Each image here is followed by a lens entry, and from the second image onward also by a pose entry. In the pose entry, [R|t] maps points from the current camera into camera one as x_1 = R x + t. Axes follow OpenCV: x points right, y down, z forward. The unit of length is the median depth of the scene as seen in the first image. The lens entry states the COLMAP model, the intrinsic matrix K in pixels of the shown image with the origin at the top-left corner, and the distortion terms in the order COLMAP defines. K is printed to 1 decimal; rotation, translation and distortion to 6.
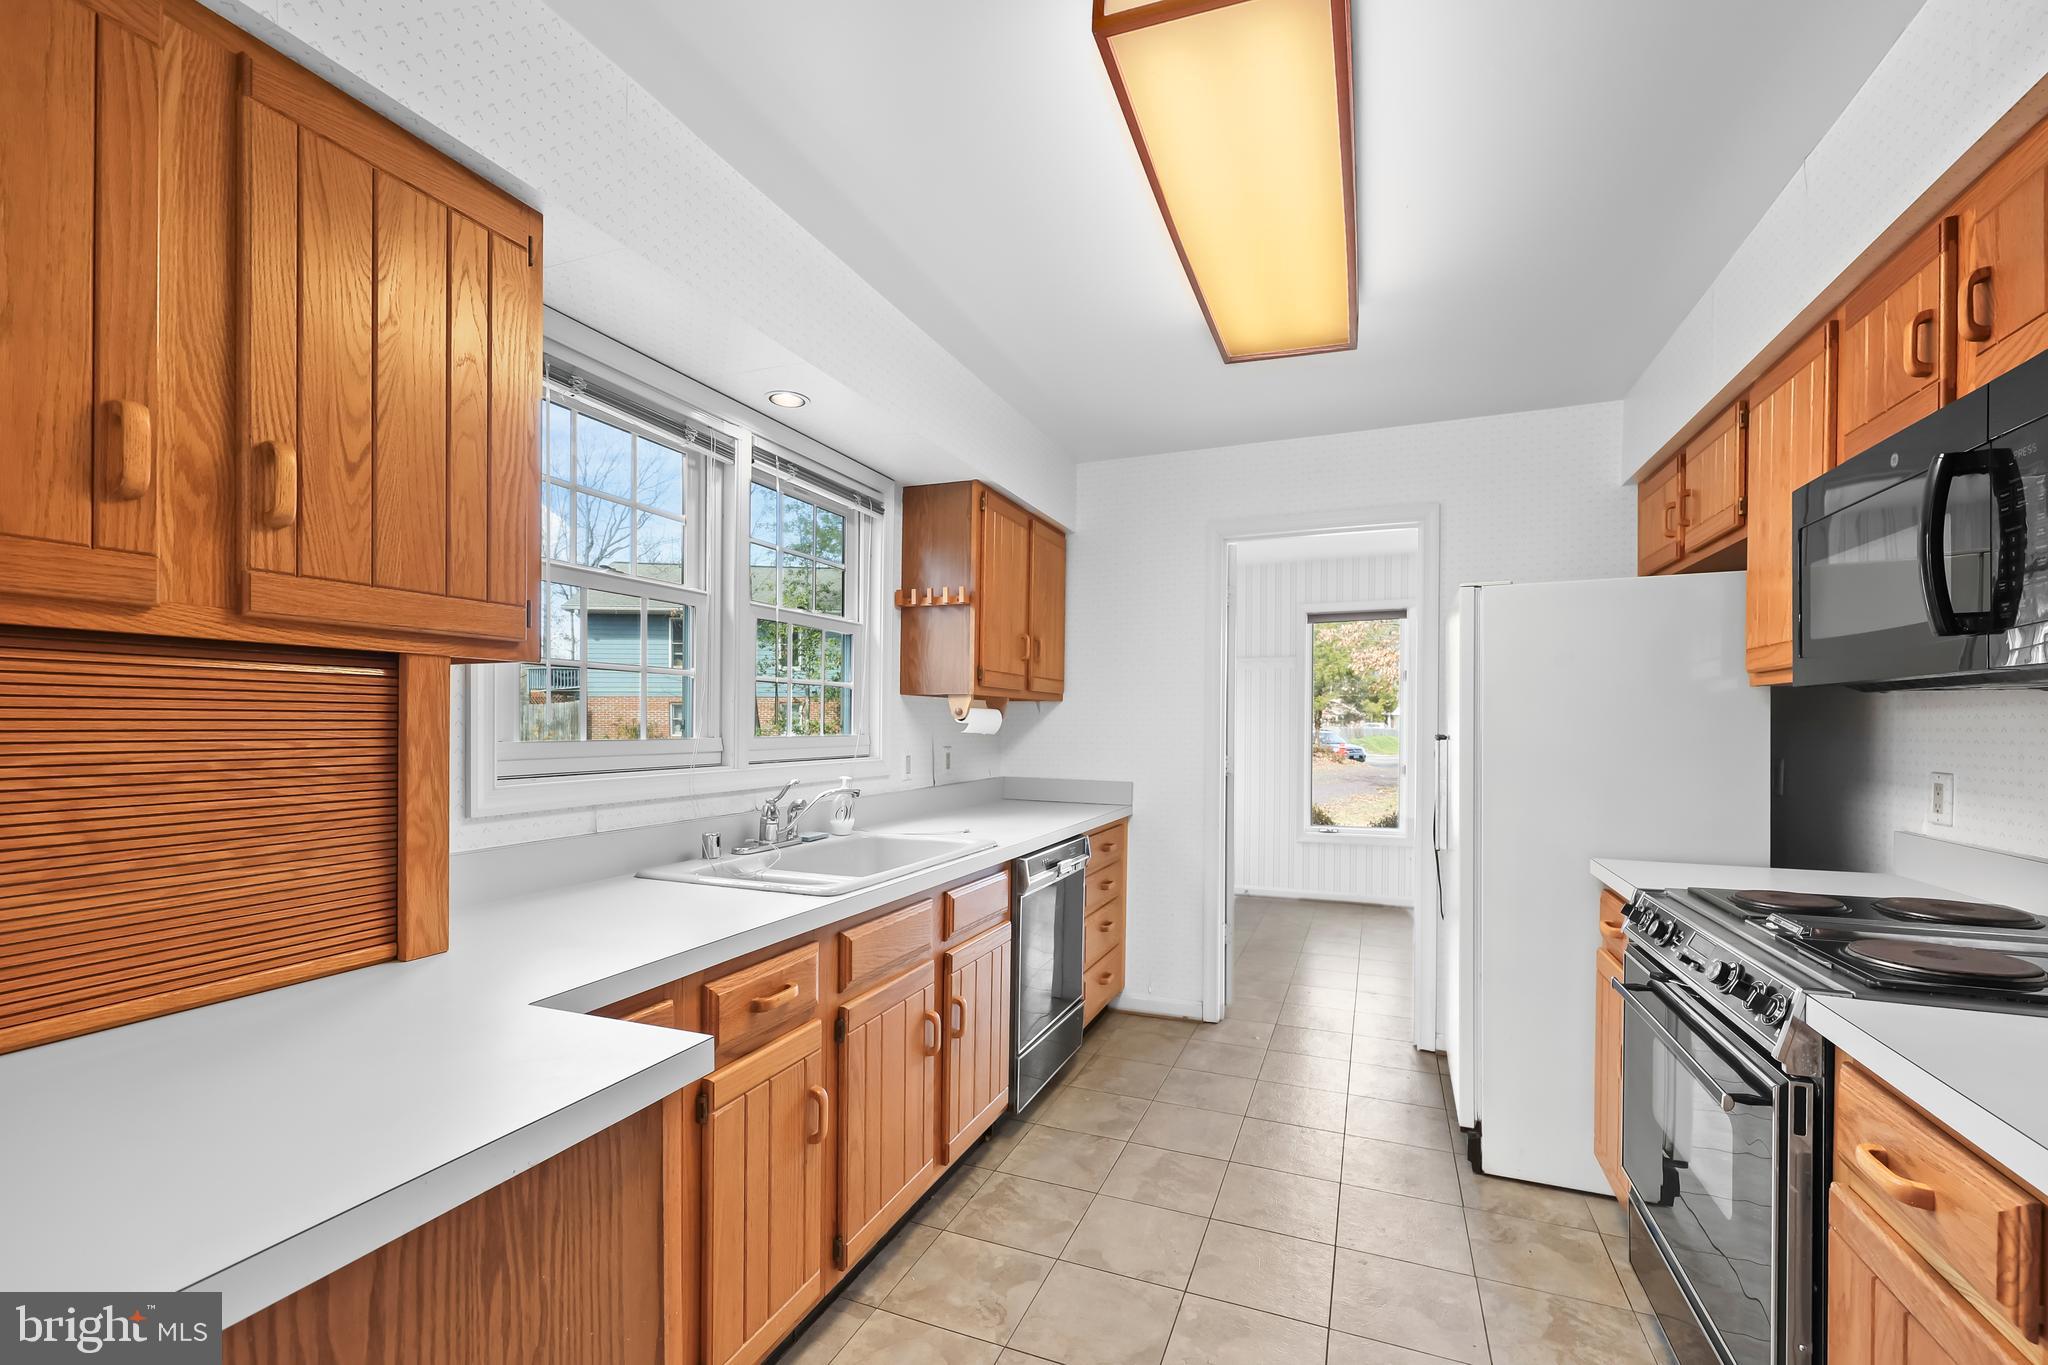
lens RADIAL K [[844.5, 0, 1029.4], [0, 844.5, 730.5], [0, 0, 1]] dist [0.000645, 0.000409]
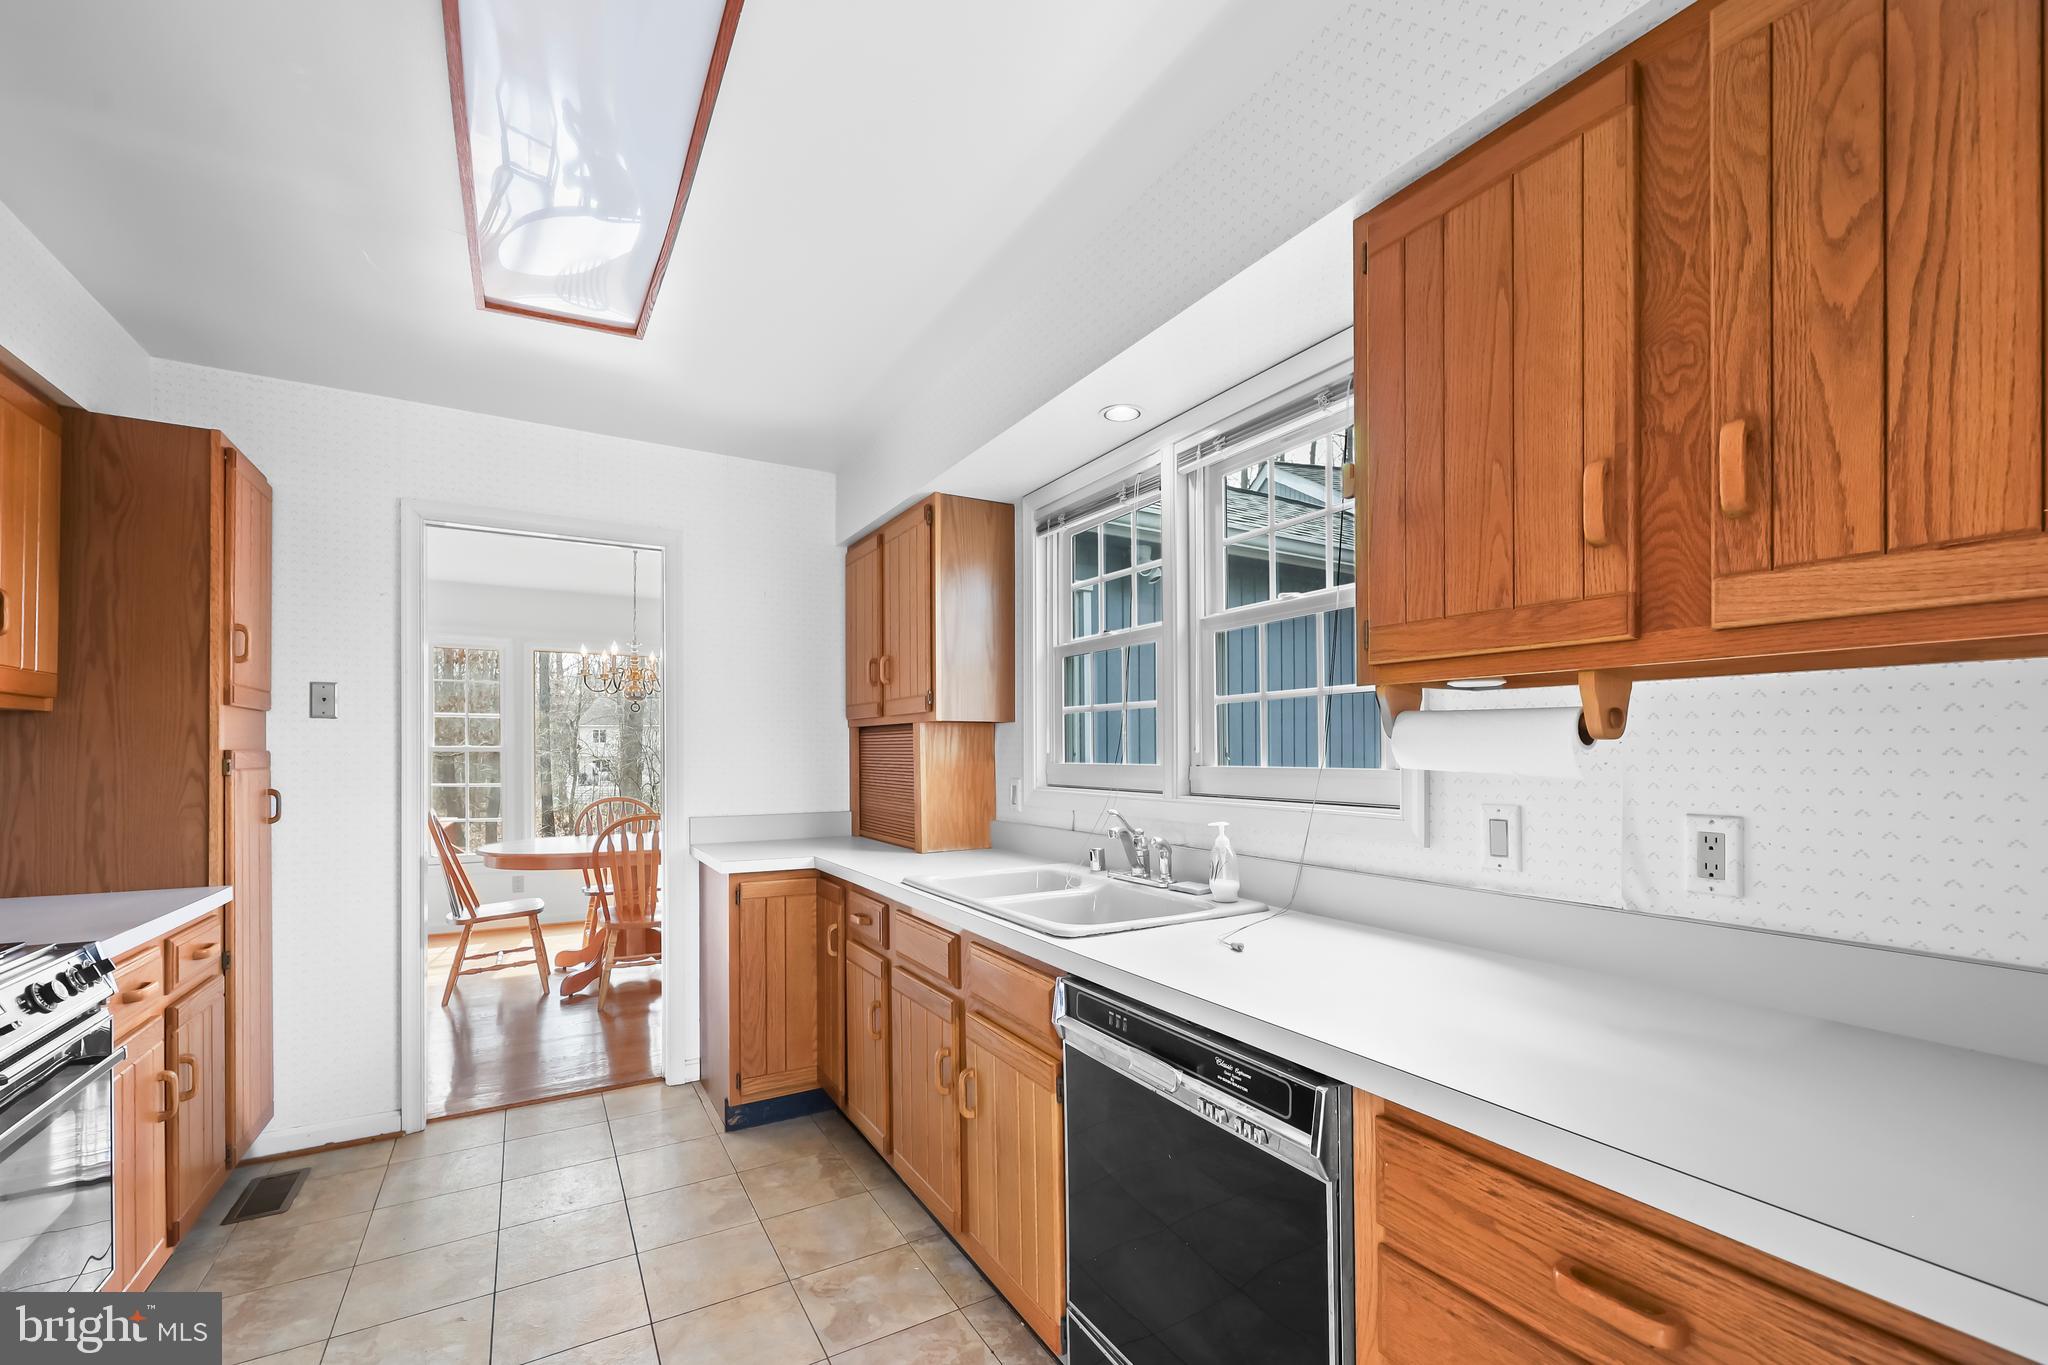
lens RADIAL K [[844.5, 0, 1029.4], [0, 844.5, 730.5], [0, 0, 1]] dist [0.000645, 0.000409]
pose [[-0.603039, -0.004210, -0.797701, 0.571648], [0.007663, 0.999909, -0.011070, -0.025349], [0.797675, -0.012789, -0.602952, 1.580017]]
